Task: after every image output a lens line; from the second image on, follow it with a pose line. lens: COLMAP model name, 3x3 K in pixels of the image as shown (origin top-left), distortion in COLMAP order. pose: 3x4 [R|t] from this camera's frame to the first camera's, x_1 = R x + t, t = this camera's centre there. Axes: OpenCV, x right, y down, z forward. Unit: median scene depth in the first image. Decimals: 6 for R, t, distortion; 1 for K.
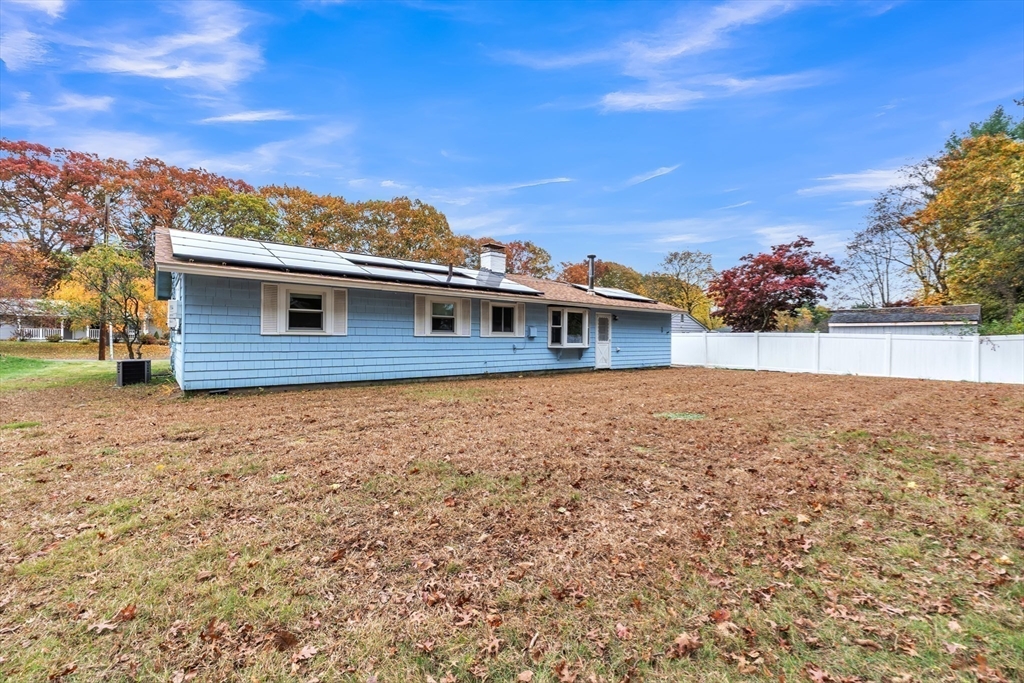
lens RADIAL K [[422.1, 0, 512.0], [0, 422.1, 341.5], [0, 0, 1]] dist [-0.008190, 0.000011]
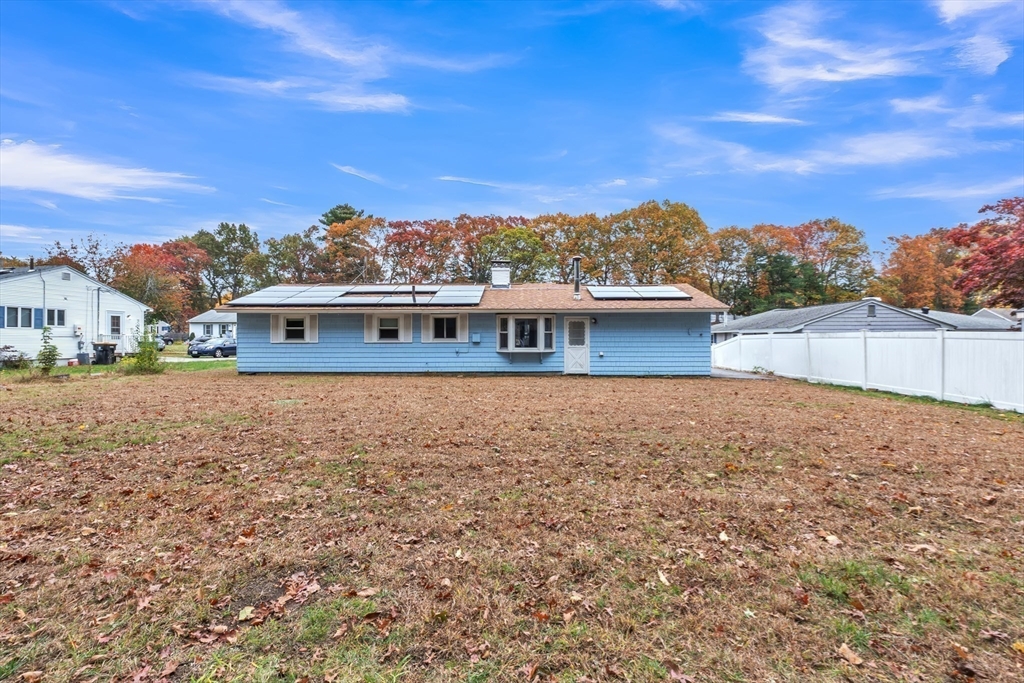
lens RADIAL K [[437.9, 0, 512.0], [0, 437.9, 341.5], [0, 0, 1]] dist [-0.009784, -0.000025]
pose [[0.767749, -0.014738, -0.640581, 0.961884], [0.002544, 0.999798, -0.019954, 0.011807], [0.640745, 0.013689, 0.767631, 0.157549]]
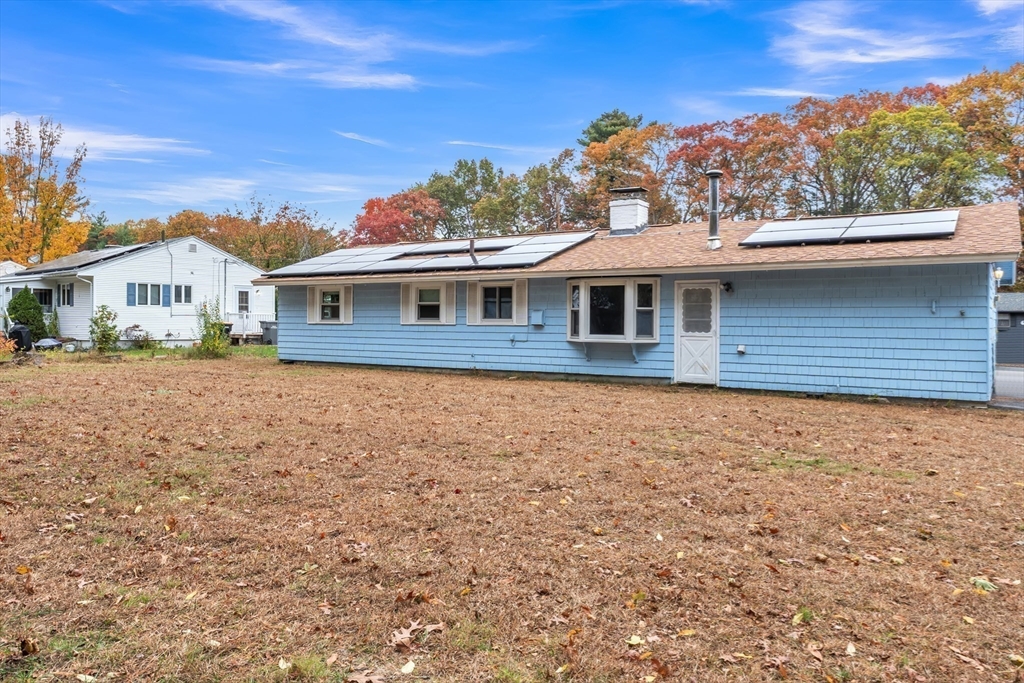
lens RADIAL K [[725.8, 0, 512.4], [0, 725.8, 324.4], [0, 0, 1]] dist [0.005203, 0.001176]
pose [[0.311503, -0.010194, -0.950190, 1.316764], [-0.016834, 0.999726, -0.016244, 0.009497], [0.950096, 0.021056, 0.311246, 0.619887]]
